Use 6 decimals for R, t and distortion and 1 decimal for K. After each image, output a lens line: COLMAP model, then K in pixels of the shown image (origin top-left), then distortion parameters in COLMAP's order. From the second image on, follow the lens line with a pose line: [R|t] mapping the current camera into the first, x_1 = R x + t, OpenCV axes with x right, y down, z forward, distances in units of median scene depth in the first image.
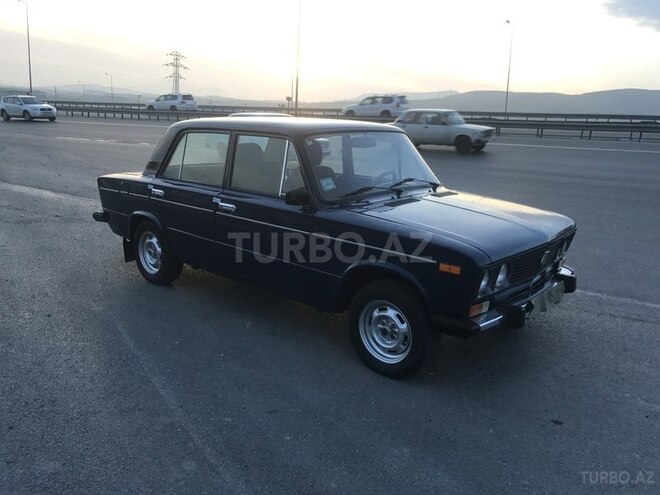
lens RADIAL K [[546.9, 0, 331.6], [0, 546.9, 259.1], [0, 0, 1]] dist [0.025679, -0.013904]
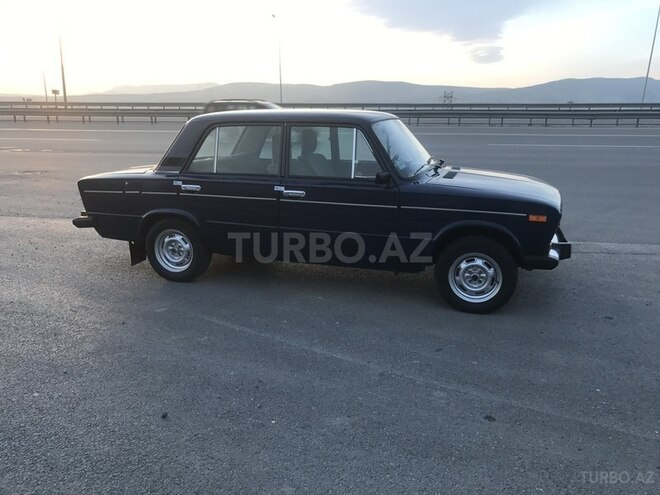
lens RADIAL K [[546.9, 0, 331.6], [0, 546.9, 259.1], [0, 0, 1]] dist [0.025679, -0.013904]
pose [[0.912144, -0.131282, 0.388275, -0.476545], [0.126006, 0.991257, 0.039145, 0.000230], [-0.390019, 0.013219, 0.920712, -0.017700]]
